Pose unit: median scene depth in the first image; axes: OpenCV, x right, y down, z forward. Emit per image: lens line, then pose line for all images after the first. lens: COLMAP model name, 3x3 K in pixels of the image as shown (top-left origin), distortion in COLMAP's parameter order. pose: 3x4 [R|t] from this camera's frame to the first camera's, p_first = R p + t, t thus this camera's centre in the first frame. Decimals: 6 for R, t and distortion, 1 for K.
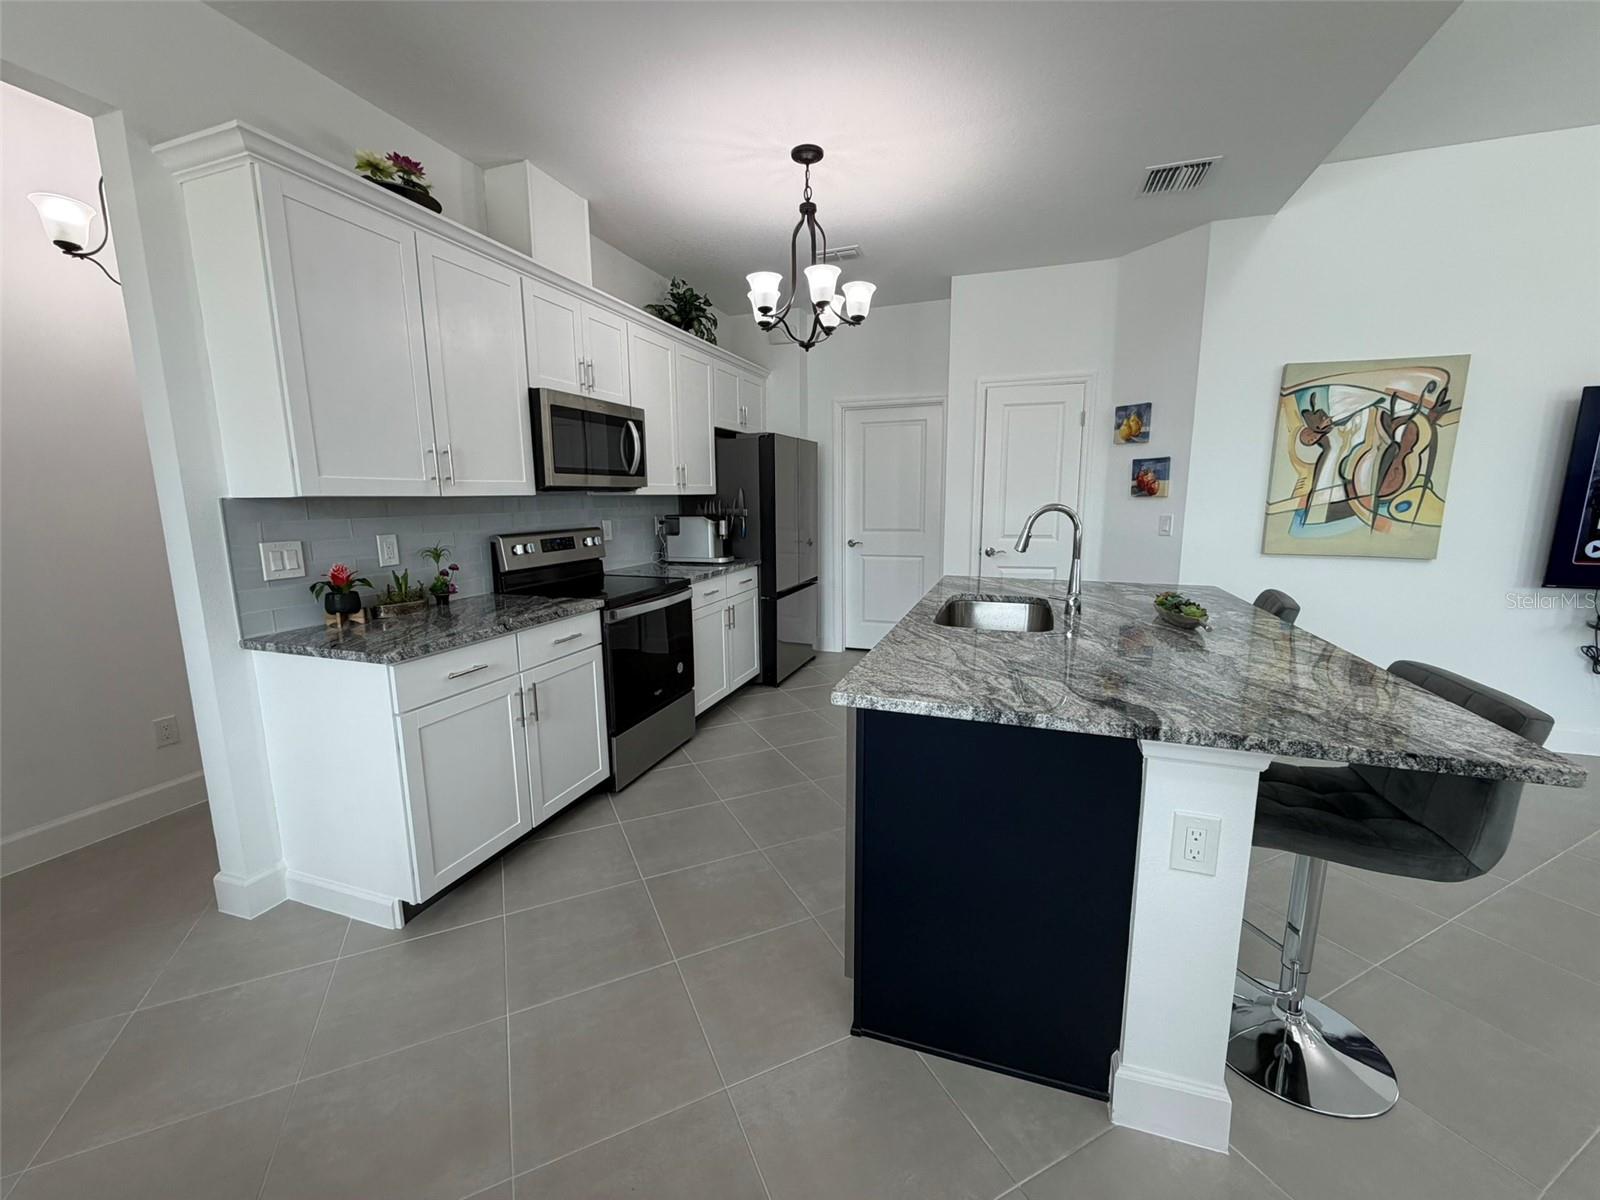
lens RADIAL K [[637.9, 0, 796.3], [0, 637.9, 596.8], [0, 0, 1]] dist [0.001295, 0.000482]
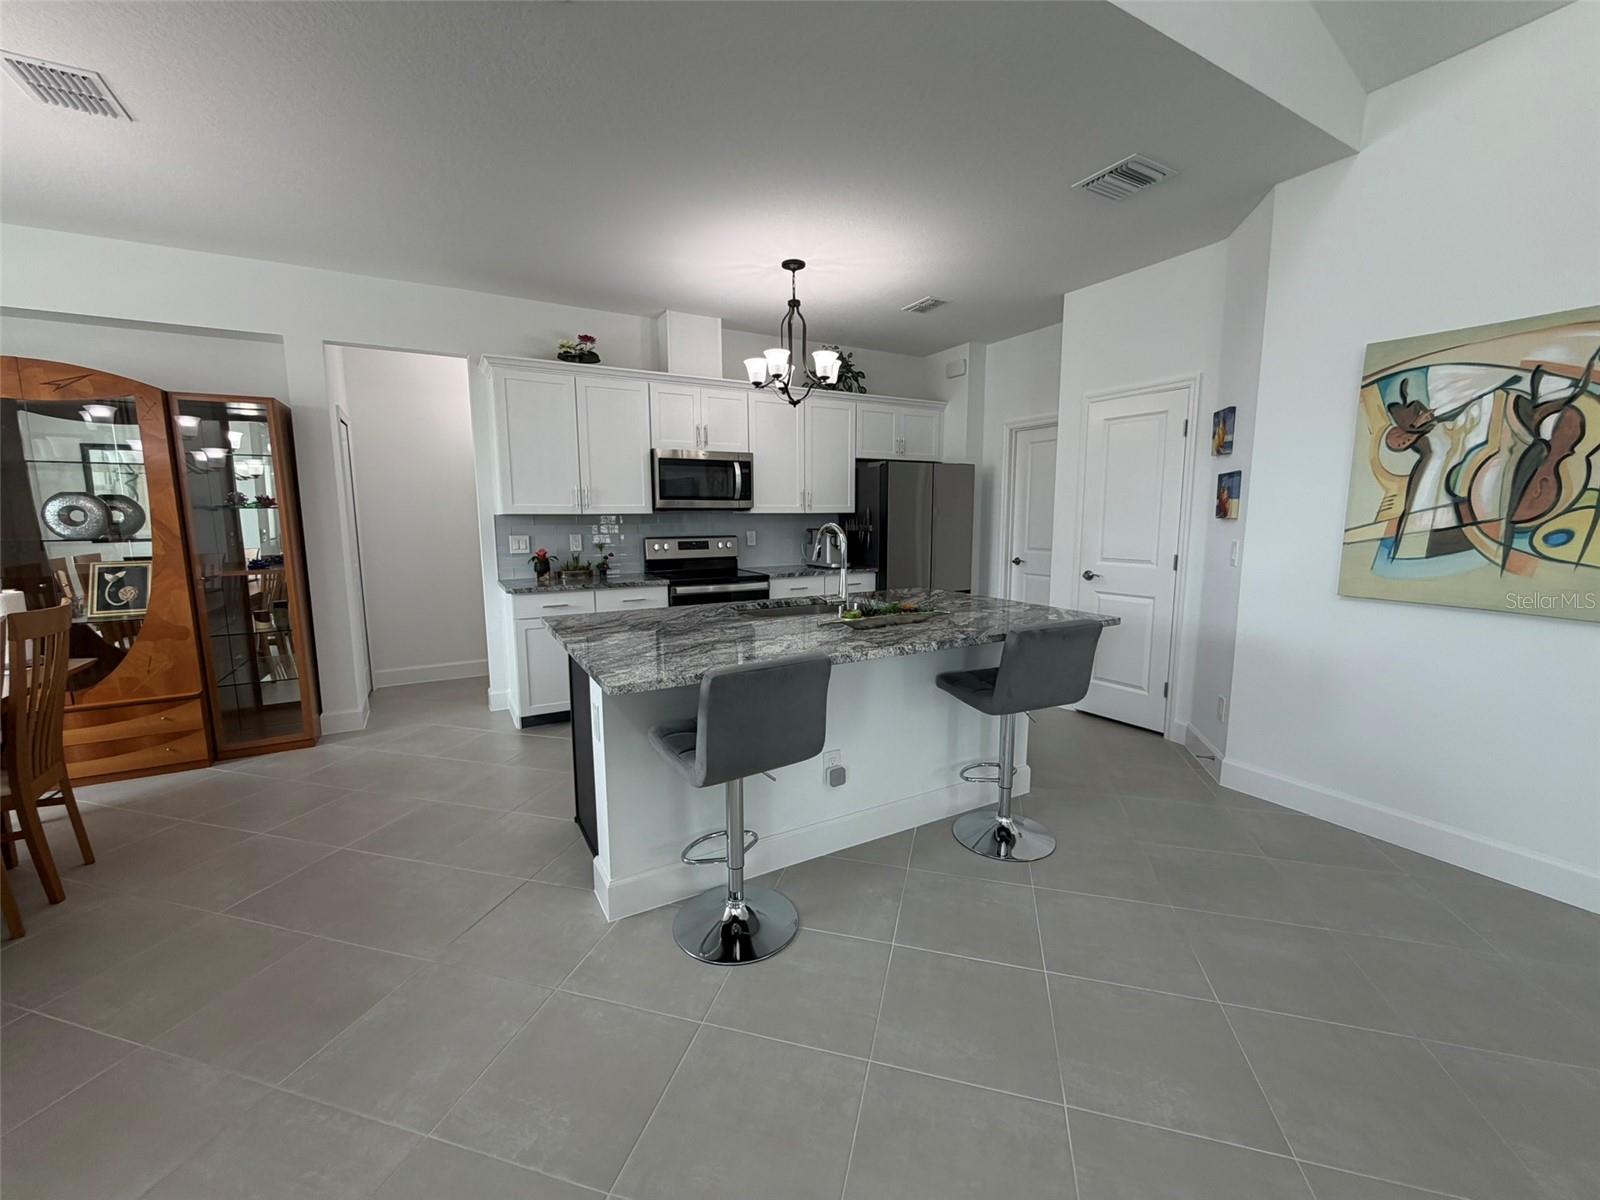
lens RADIAL K [[637.9, 0, 796.3], [0, 637.9, 594.9], [0, 0, 1]] dist [0.001295, 0.000482]
pose [[0.754425, 0.088663, -0.650370, 0.791094], [-0.105862, 0.994299, 0.012751, -0.010154], [0.647793, 0.059230, 0.759510, 0.009502]]
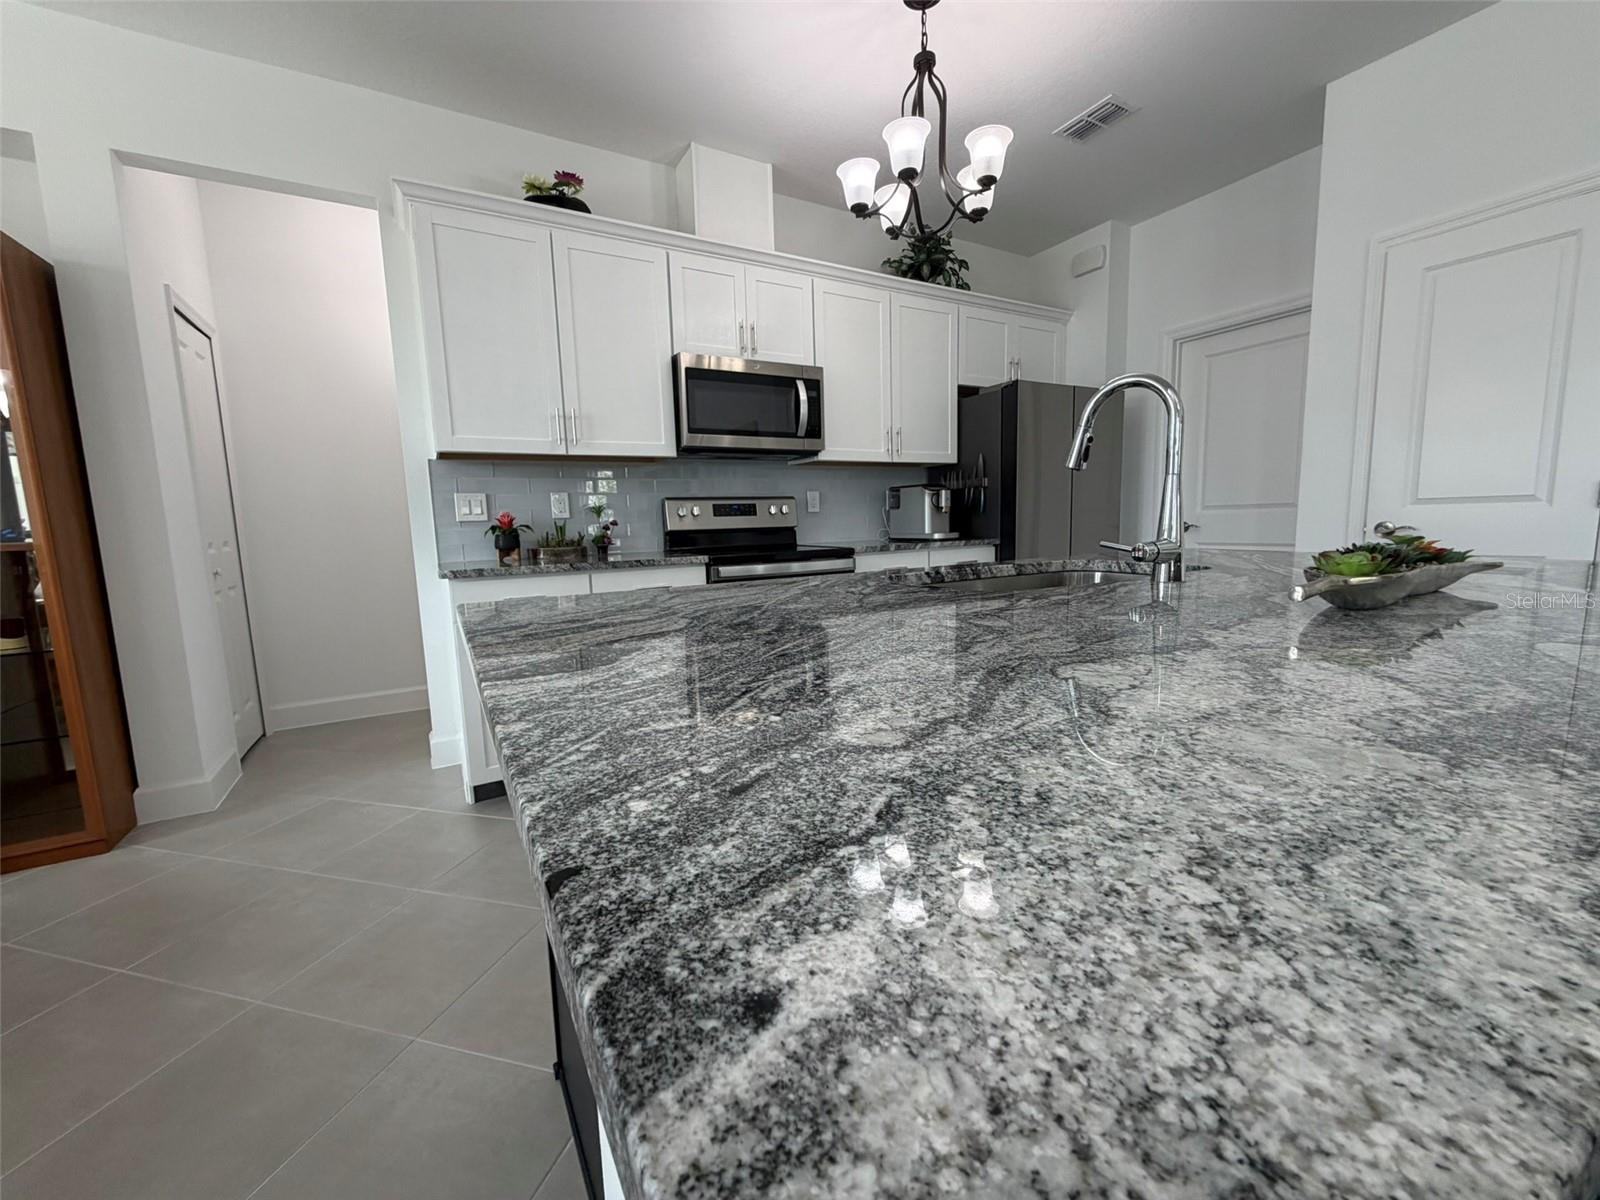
lens RADIAL K [[637.9, 0, 795.9], [0, 637.9, 596.7], [0, 0, 1]] dist [0.001295, 0.000482]
pose [[0.757914, 0.065823, -0.649026, 0.371322], [-0.081023, 0.996691, 0.006465, 0.041653], [0.647304, 0.047686, 0.760739, 0.277560]]
